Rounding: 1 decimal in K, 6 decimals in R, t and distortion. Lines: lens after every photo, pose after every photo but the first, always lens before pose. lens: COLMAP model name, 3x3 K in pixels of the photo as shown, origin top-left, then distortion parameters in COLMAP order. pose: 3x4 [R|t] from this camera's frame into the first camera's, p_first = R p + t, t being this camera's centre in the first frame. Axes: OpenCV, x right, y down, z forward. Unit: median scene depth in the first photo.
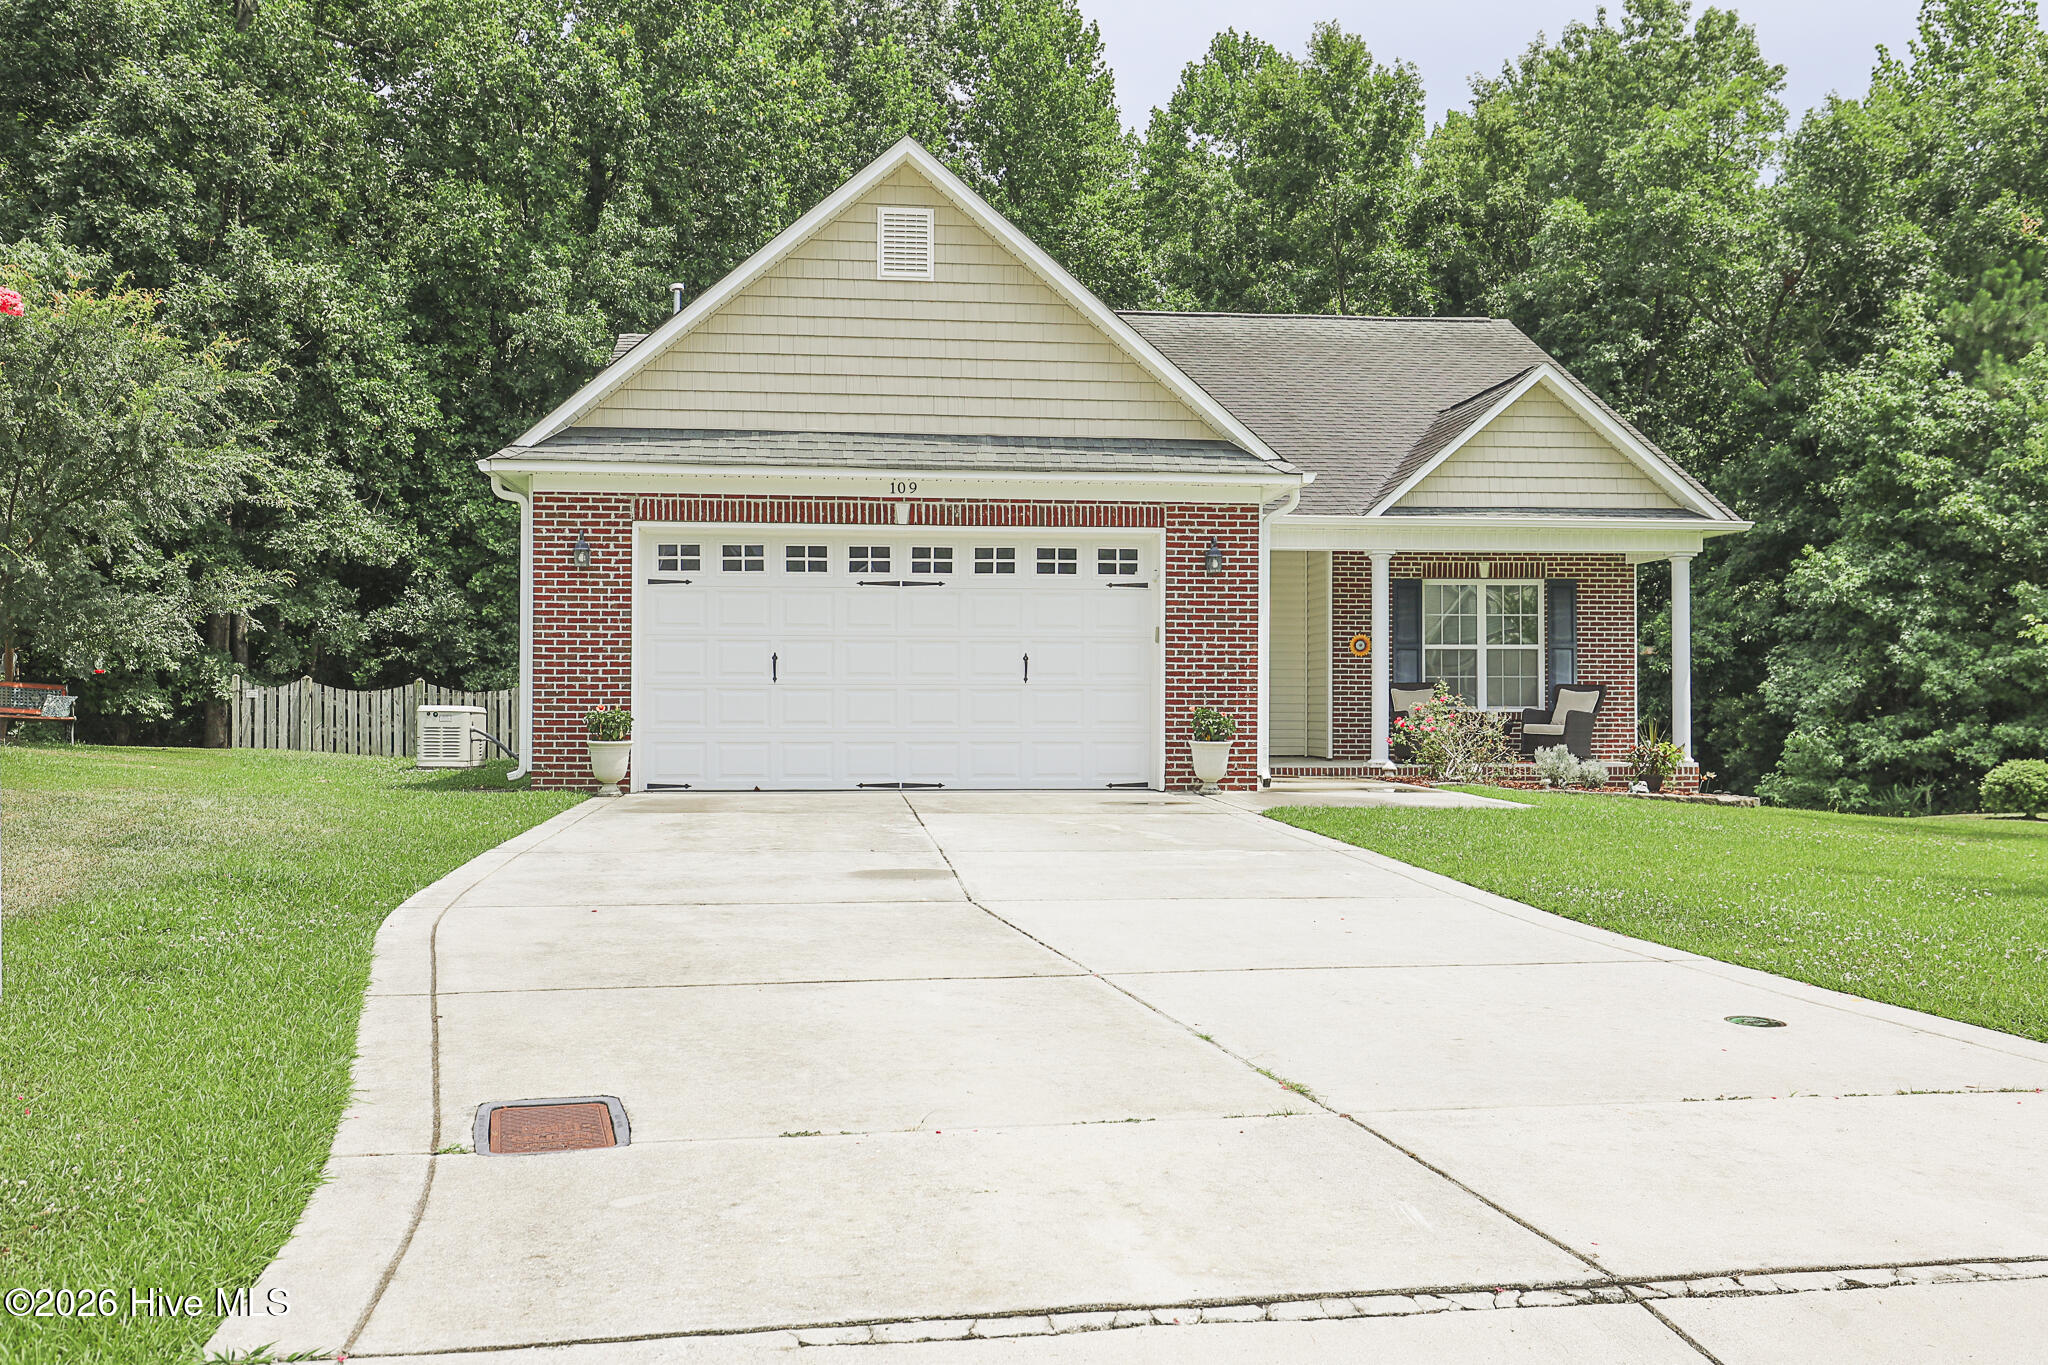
lens RADIAL K [[1844.9, 0, 1020.0], [0, 1844.9, 688.3], [0, 0, 1]] dist [0.016113, 0.020894]
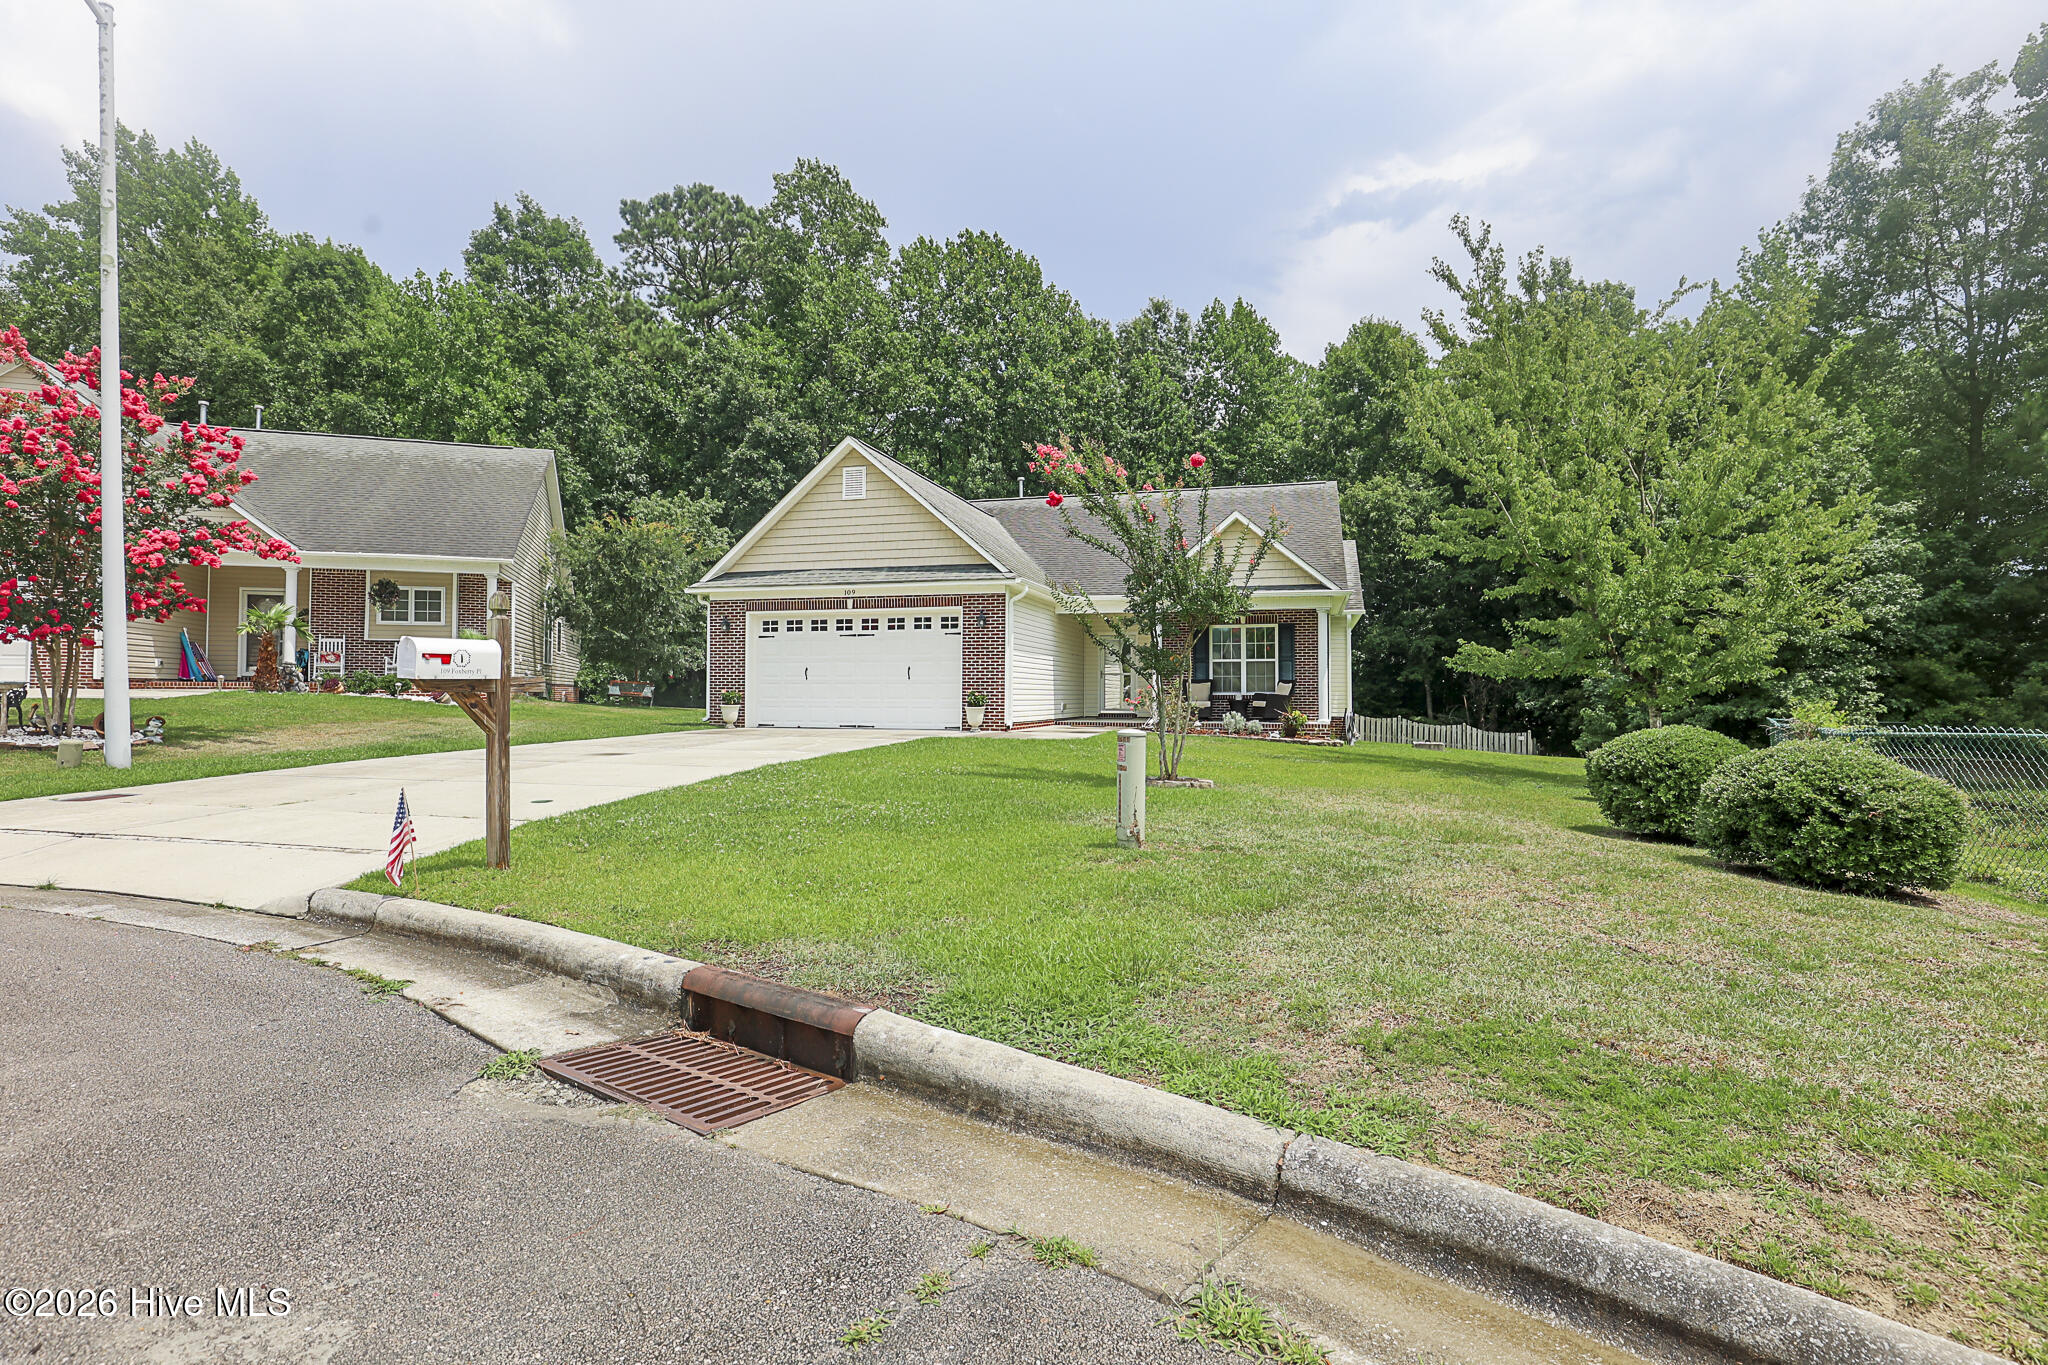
lens RADIAL K [[977.6, 0, 1020.0], [0, 977.6, 679.2], [0, 0, 1]] dist [-0.035855, -0.000157]
pose [[0.924451, -0.004253, -0.381277, 0.451758], [0.001750, 0.999975, -0.006911, 0.003623], [0.381297, 0.005721, 0.924435, -0.008766]]
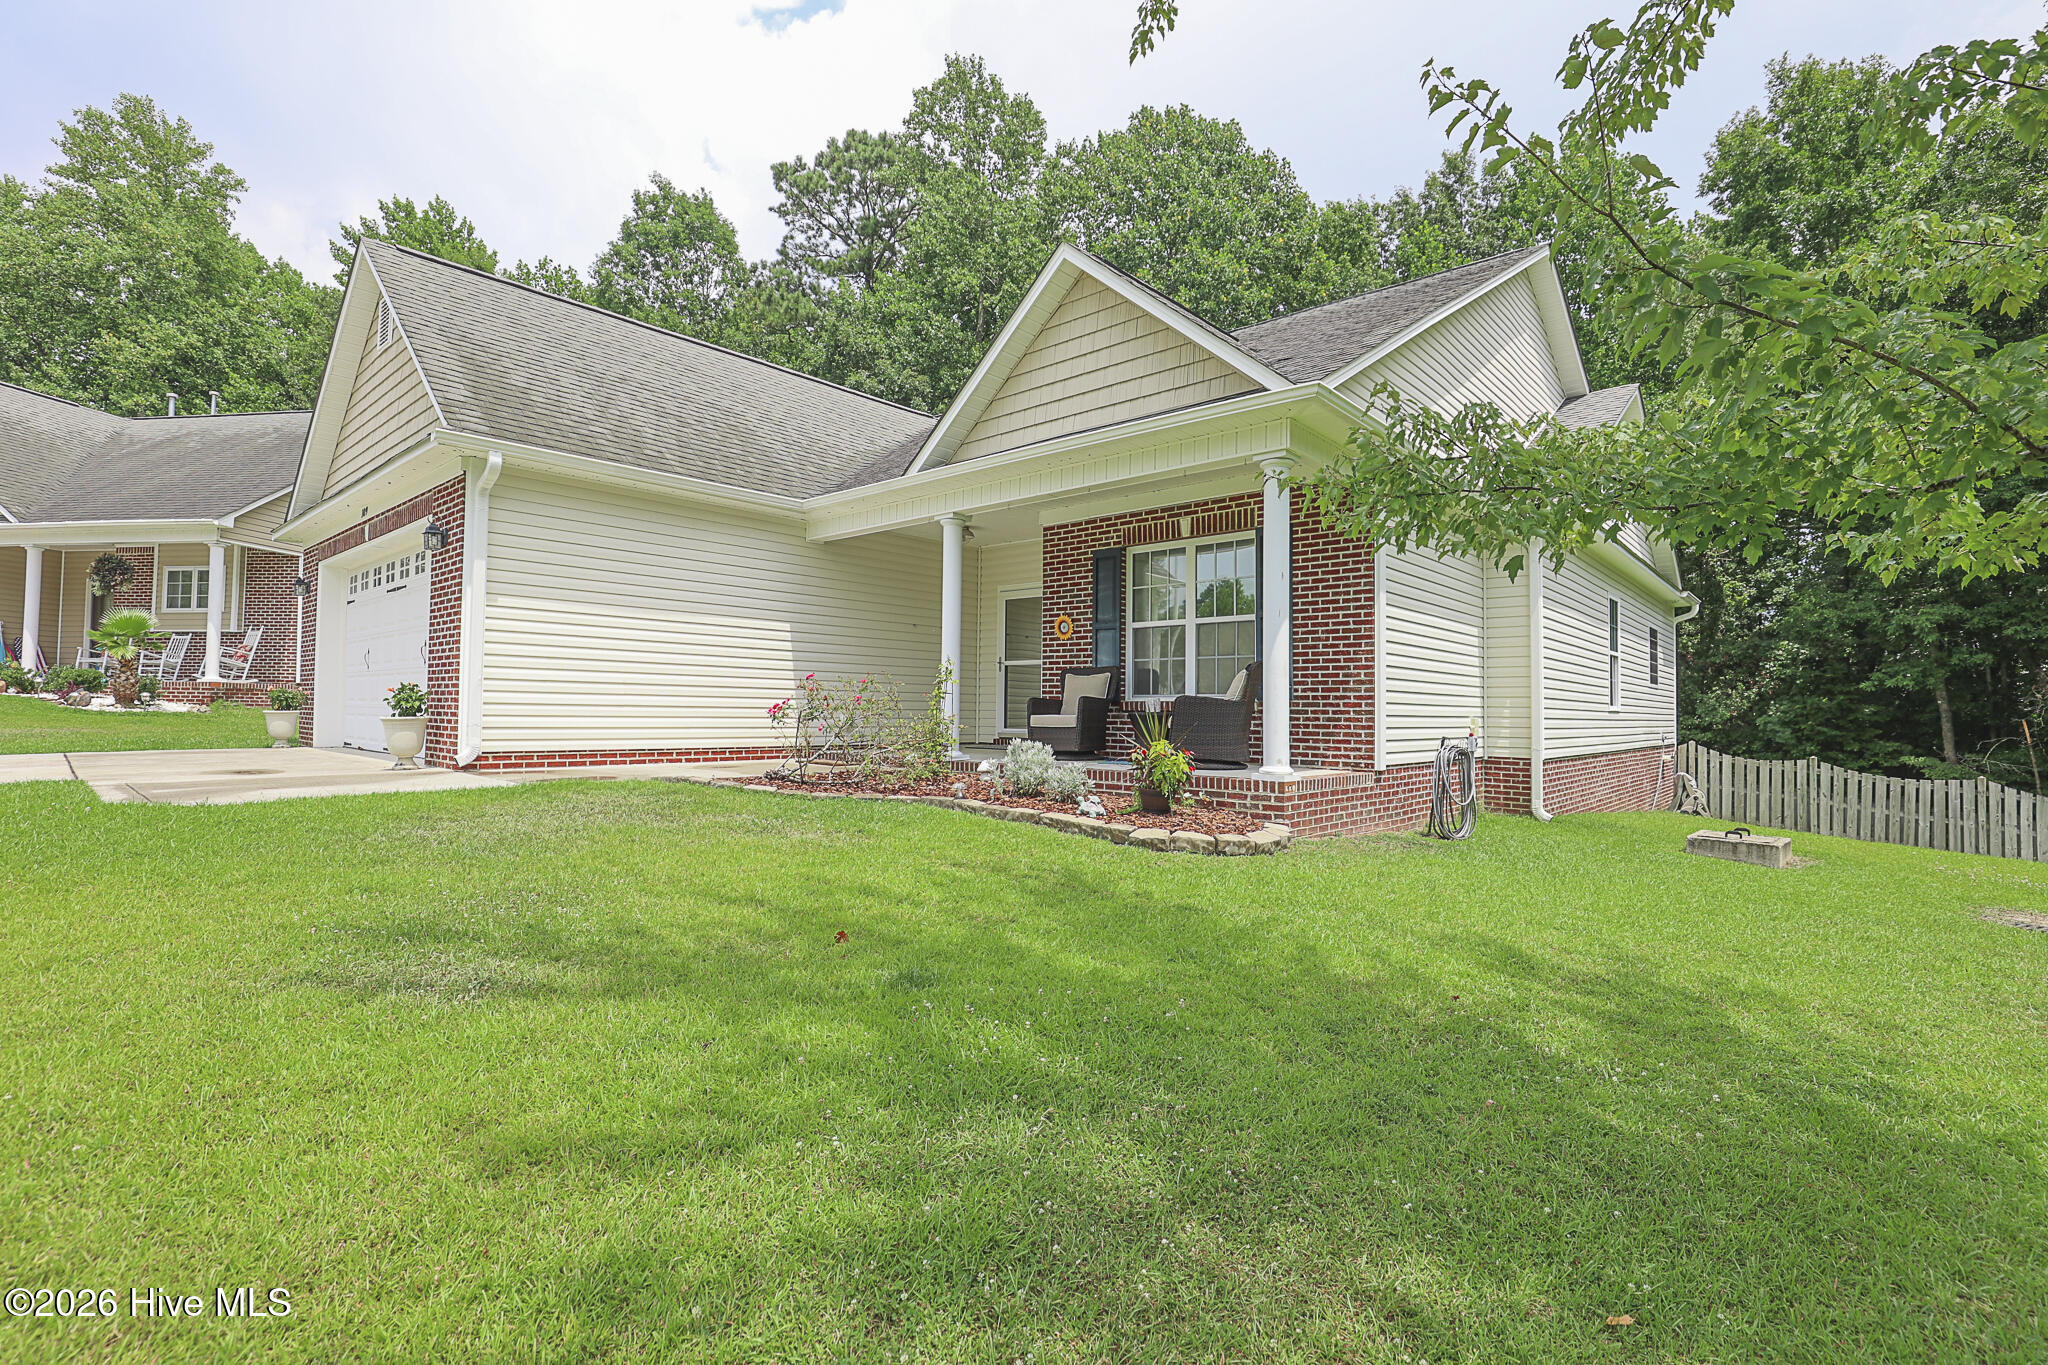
lens RADIAL K [[947.7, 0, 1027.1], [0, 947.7, 684.6], [0, 0, 1]] dist [-0.023564, 0.000296]
pose [[0.667292, -0.015204, -0.744641, 0.554874], [-0.005422, 0.999666, -0.025270, 0.017967], [0.744776, 0.020900, 0.666987, 0.718609]]
